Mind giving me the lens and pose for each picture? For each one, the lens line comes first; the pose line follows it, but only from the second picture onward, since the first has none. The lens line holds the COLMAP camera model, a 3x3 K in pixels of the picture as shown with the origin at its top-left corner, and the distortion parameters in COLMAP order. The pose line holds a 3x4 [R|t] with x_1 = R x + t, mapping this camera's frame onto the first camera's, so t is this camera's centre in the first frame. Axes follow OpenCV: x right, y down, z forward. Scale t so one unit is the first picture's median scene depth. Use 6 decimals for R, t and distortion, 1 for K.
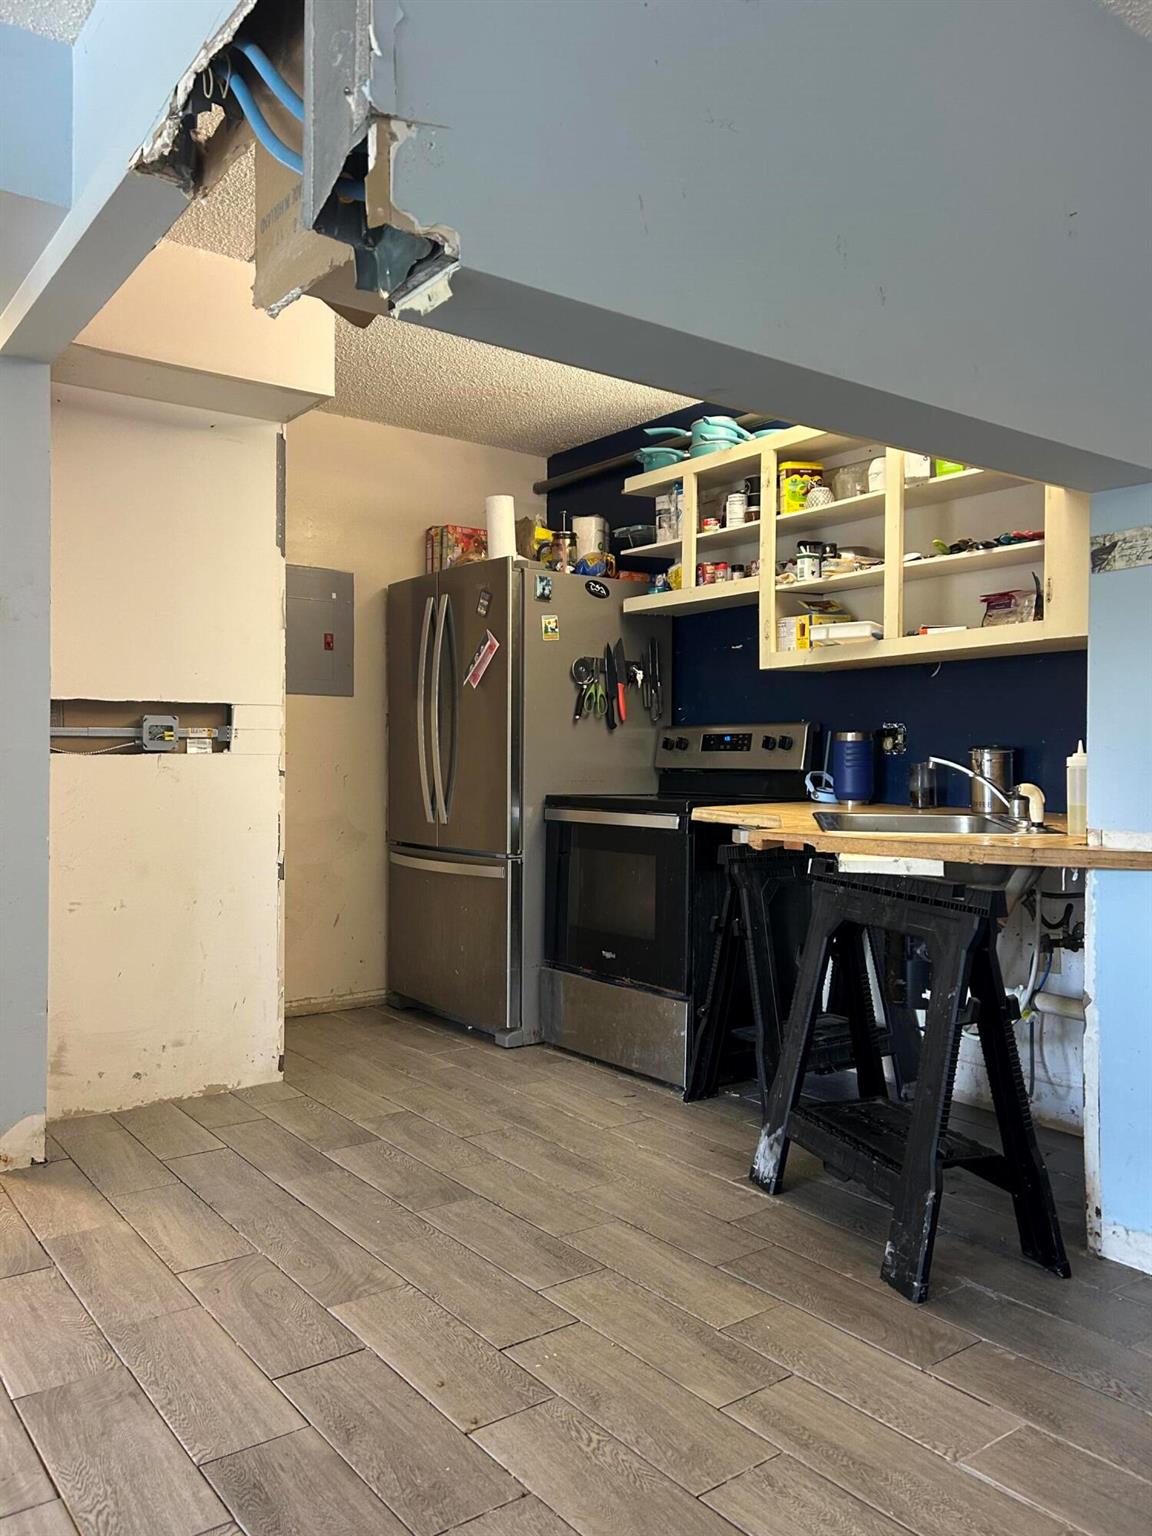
lens RADIAL K [[1167.5, 0, 569.4], [0, 1167.5, 773.3], [0, 0, 1]] dist [0.029553, -0.020571]
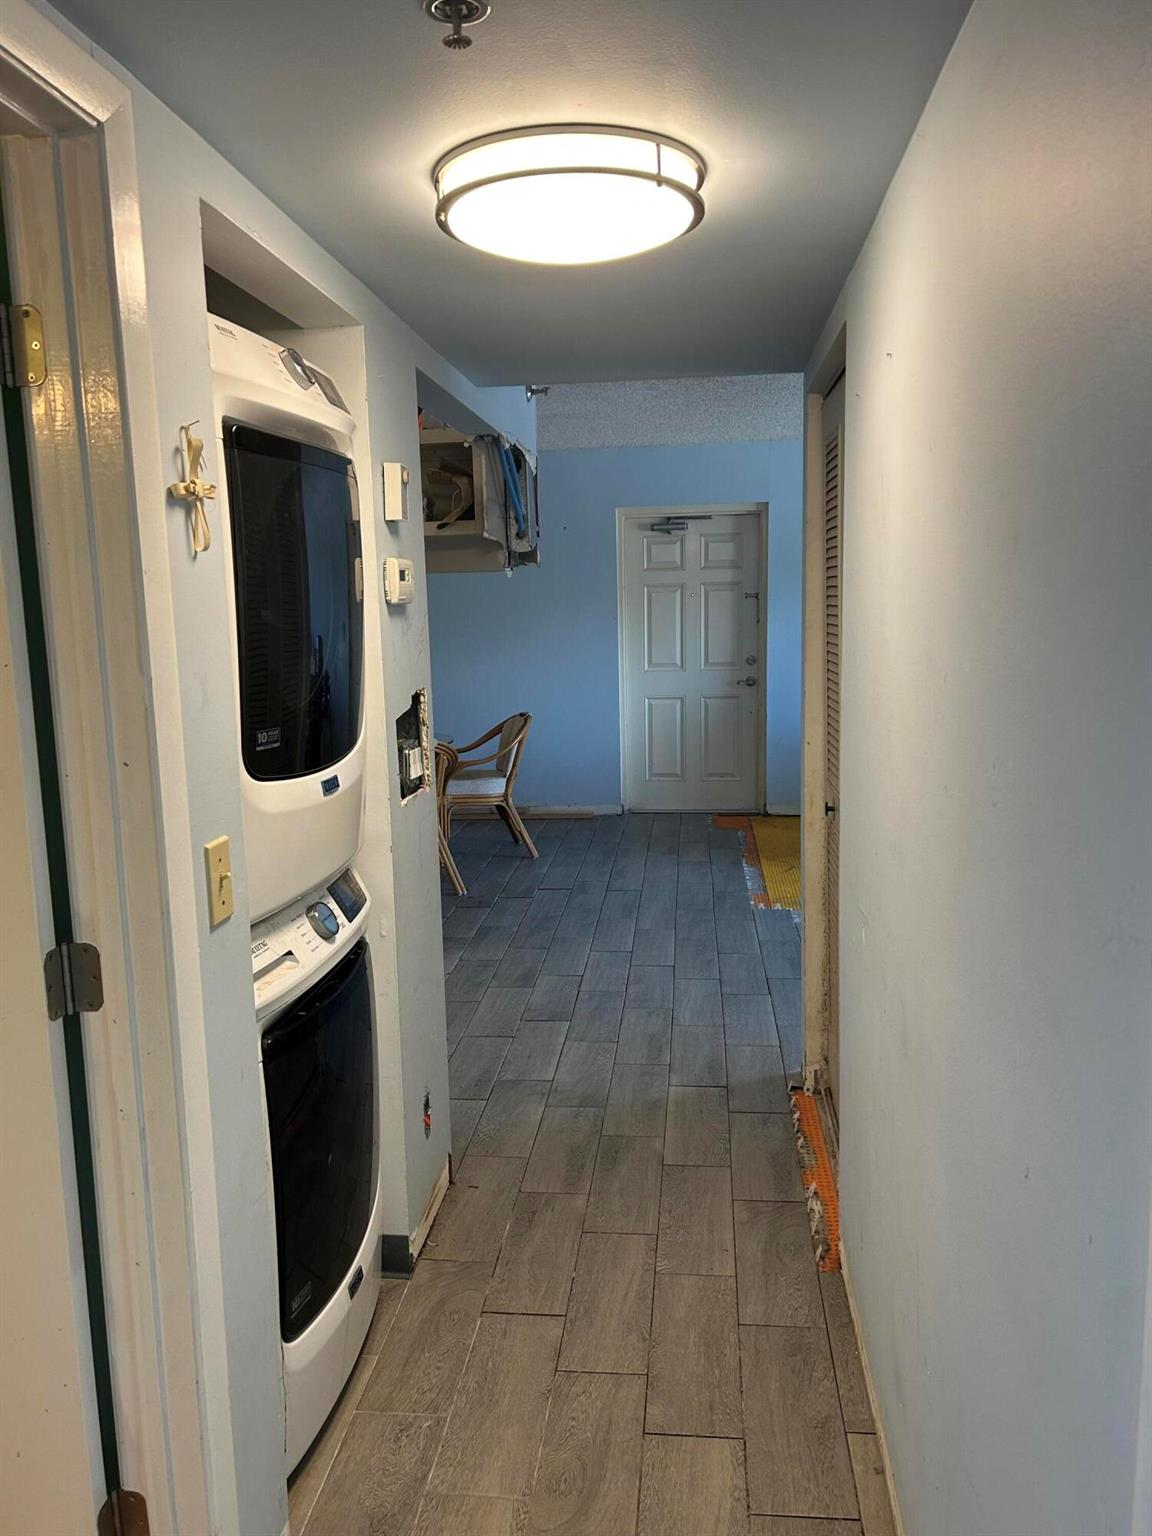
lens RADIAL K [[1167.5, 0, 576.7], [0, 1167.5, 765.8], [0, 0, 1]] dist [0.029553, -0.020571]
pose [[-0.737442, -0.084958, 0.670046, -1.622477], [0.032924, 0.986356, 0.161300, -0.246338], [-0.674608, 0.141010, -0.724583, 2.135631]]
